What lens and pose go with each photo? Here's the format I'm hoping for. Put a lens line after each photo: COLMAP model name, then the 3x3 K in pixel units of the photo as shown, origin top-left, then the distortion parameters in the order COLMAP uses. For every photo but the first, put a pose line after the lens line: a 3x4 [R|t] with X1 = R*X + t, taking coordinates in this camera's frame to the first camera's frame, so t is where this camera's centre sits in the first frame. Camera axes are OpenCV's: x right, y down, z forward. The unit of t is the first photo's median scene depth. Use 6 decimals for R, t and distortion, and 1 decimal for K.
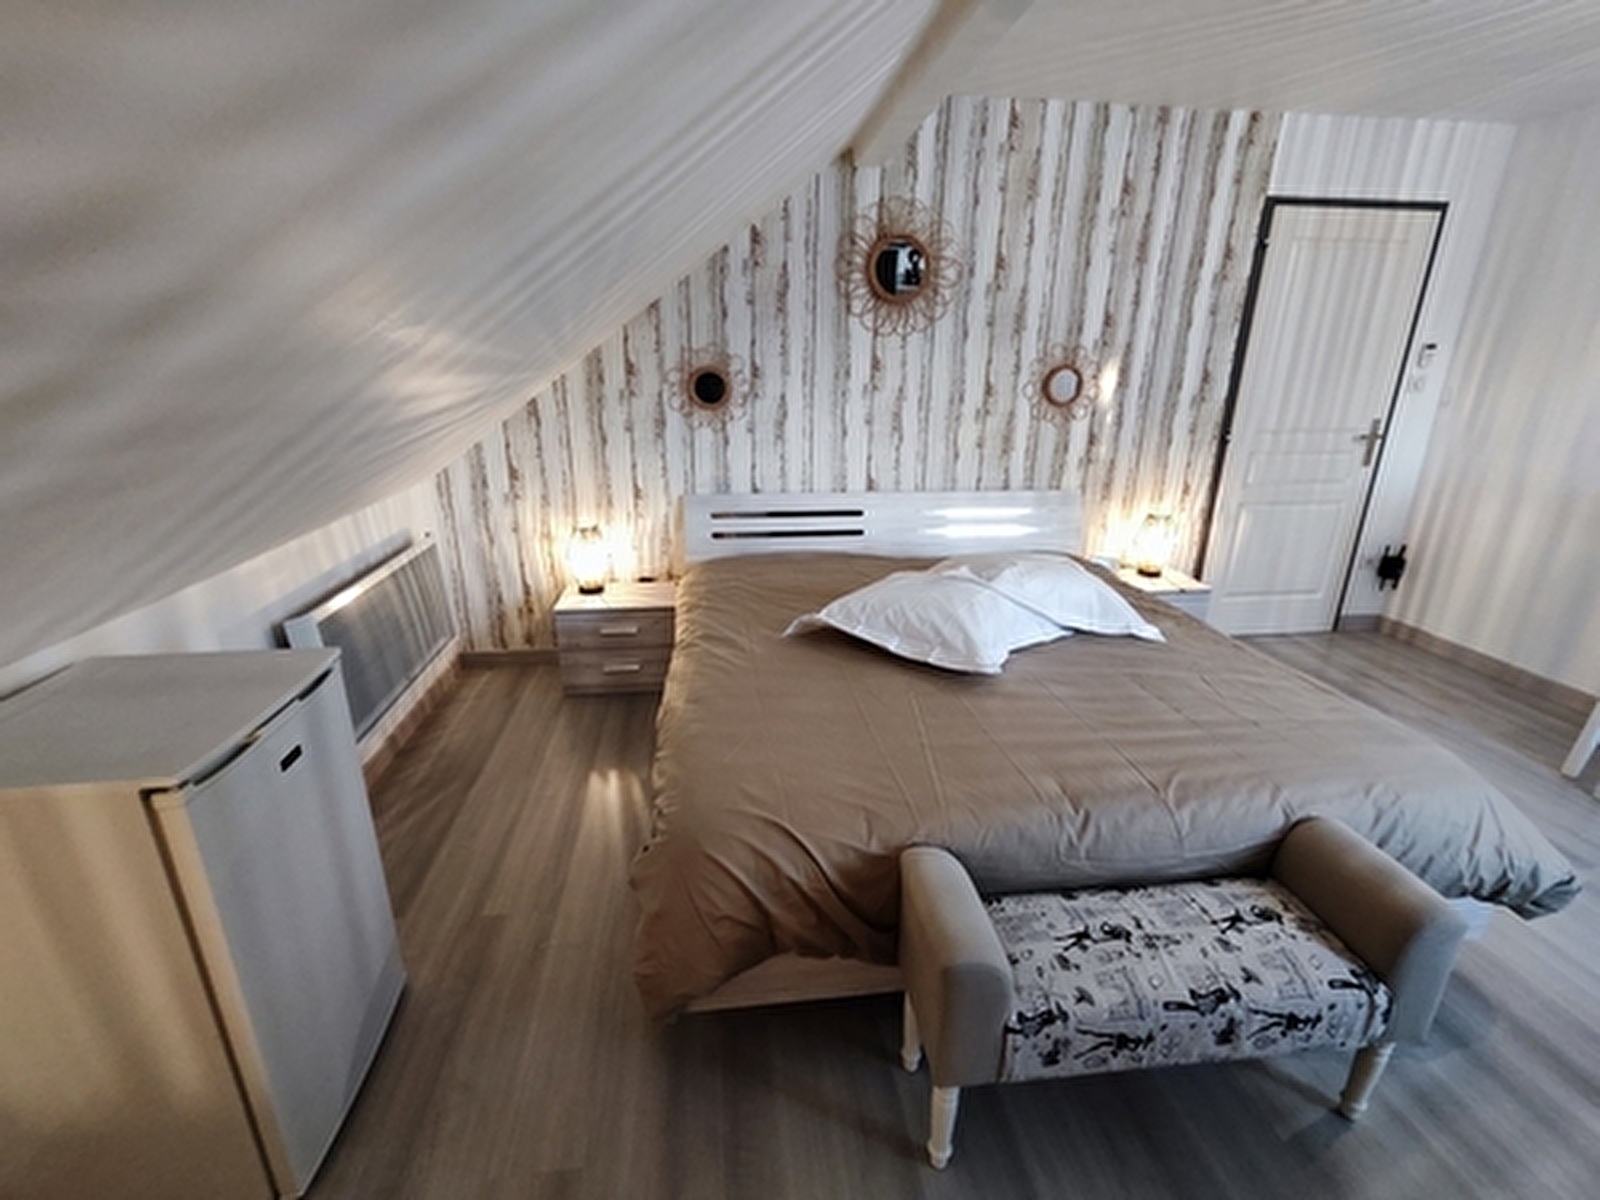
lens RADIAL K [[725.6, 0, 799.4], [0, 725.6, 606.5], [0, 0, 1]] dist [-0.017688, 0.001487]
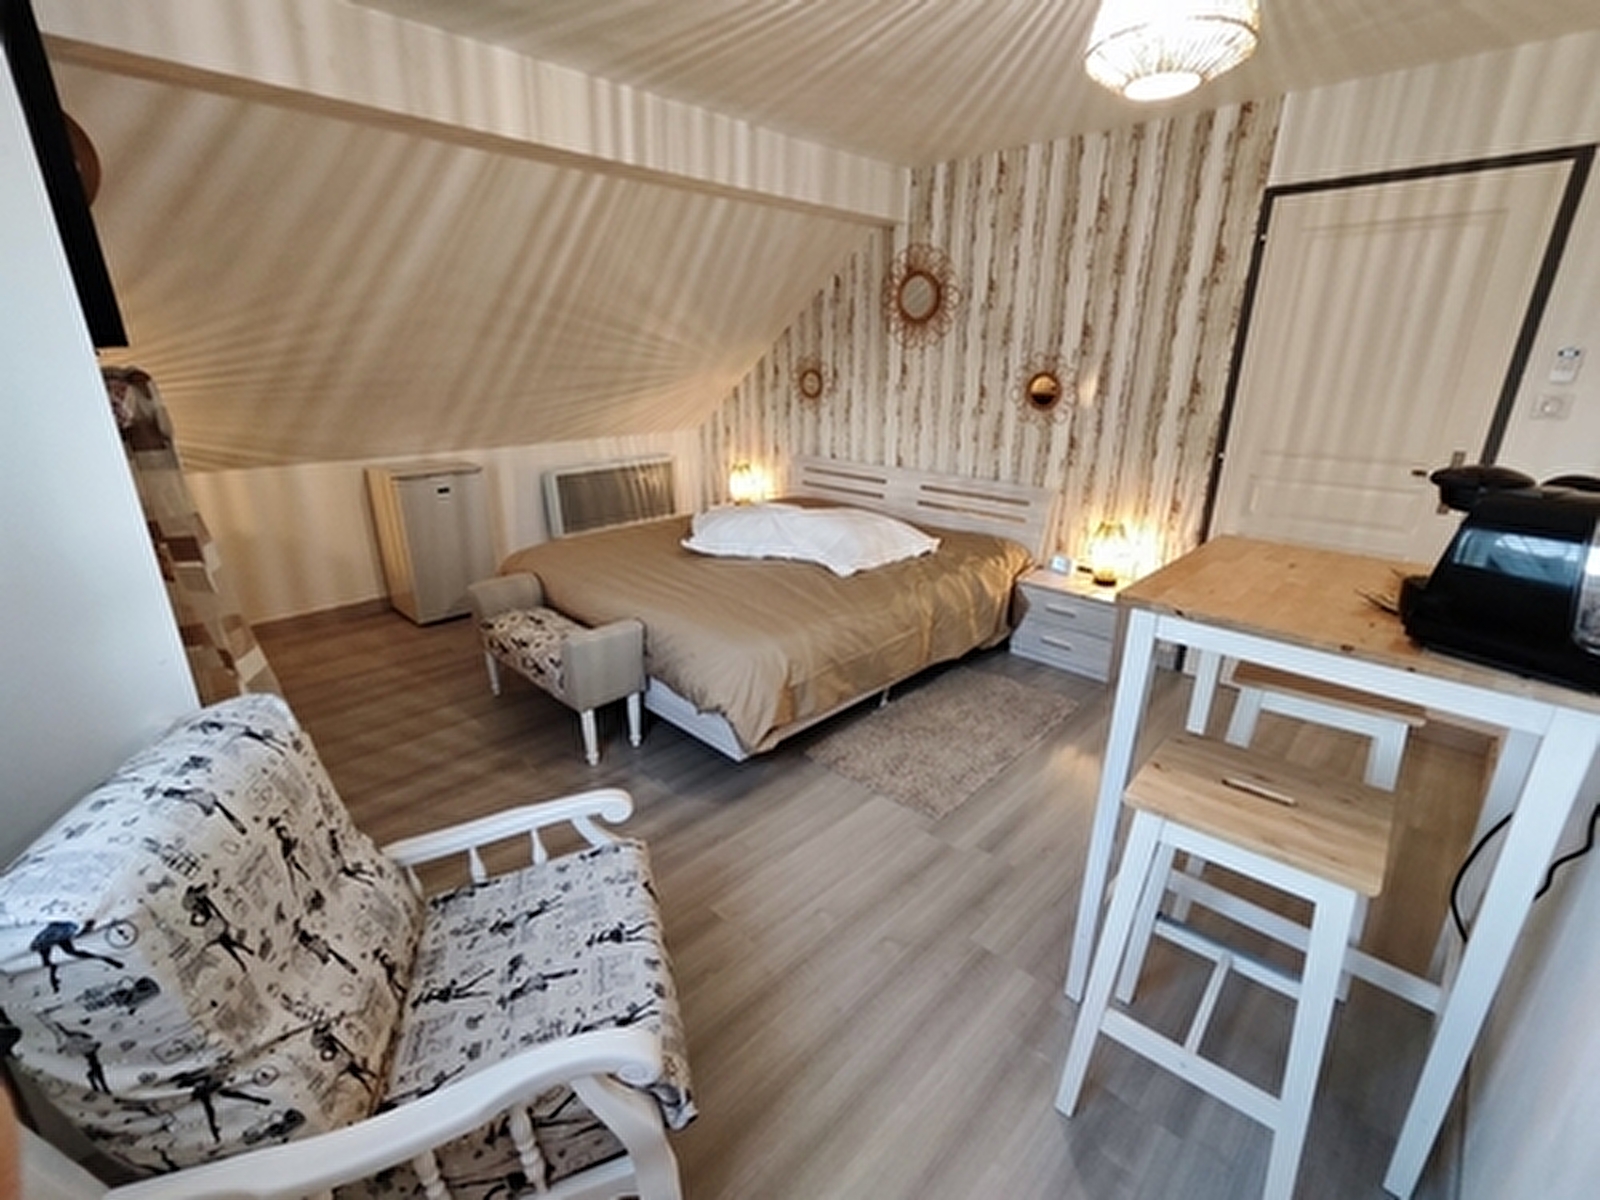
lens RADIAL K [[725.6, 0, 804.5], [0, 725.6, 598.9], [0, 0, 1]] dist [-0.017688, 0.001487]
pose [[0.630354, 0.245660, -0.736414, 1.061286], [-0.256272, 0.961281, 0.101310, -0.021393], [0.732788, 0.124861, 0.668903, 0.041320]]
